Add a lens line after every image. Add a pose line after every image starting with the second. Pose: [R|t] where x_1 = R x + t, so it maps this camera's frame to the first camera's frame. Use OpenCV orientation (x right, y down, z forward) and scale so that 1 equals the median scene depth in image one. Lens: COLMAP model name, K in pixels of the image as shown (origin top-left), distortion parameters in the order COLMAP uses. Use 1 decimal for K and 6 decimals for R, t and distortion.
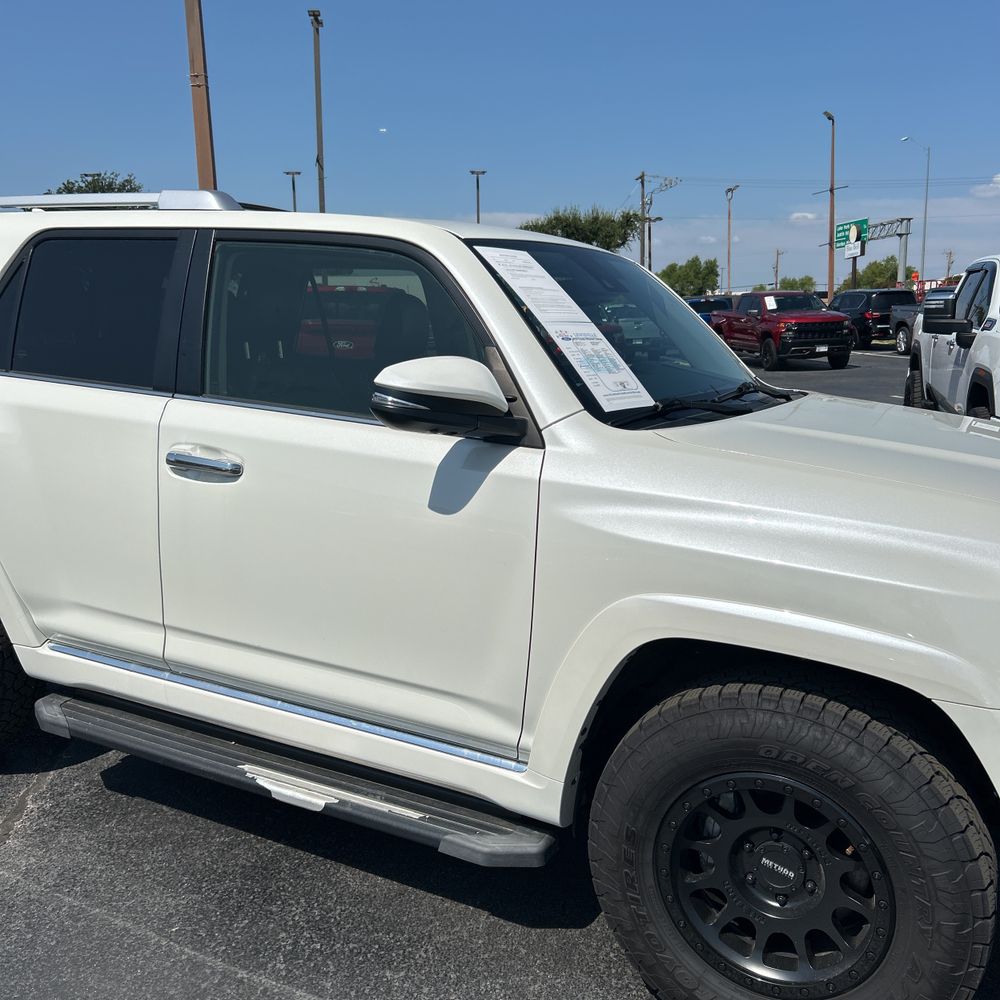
lens RADIAL K [[994.2, 0, 500.0], [0, 994.2, 500.0], [0, 0, 1]] dist [0.062736, -0.110505]
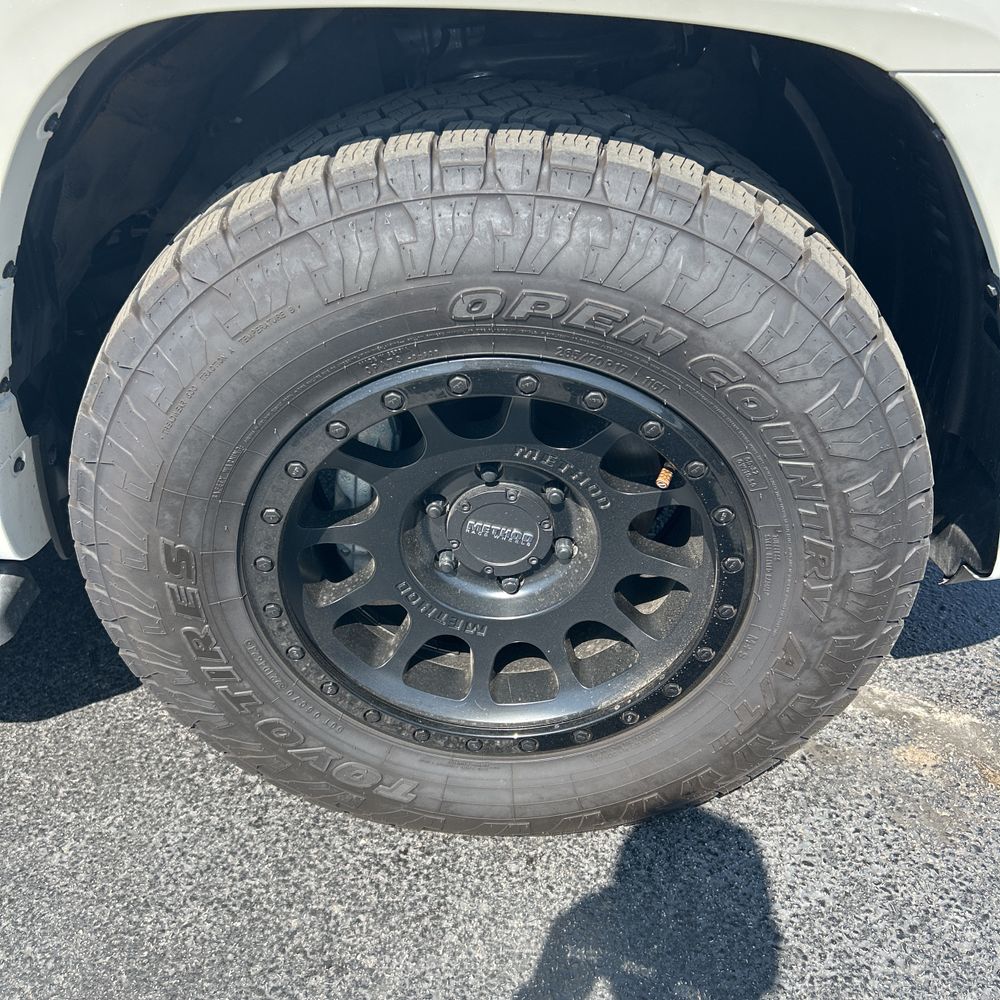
lens RADIAL K [[994.2, 0, 500.0], [0, 994.2, 500.0], [0, 0, 1]] dist [0.062736, -0.110505]
pose [[0.888782, -0.281431, 0.361750, 0.110956], [0.098223, 0.887897, 0.449435, 0.141017], [-0.447682, -0.363918, 0.816789, 0.630625]]
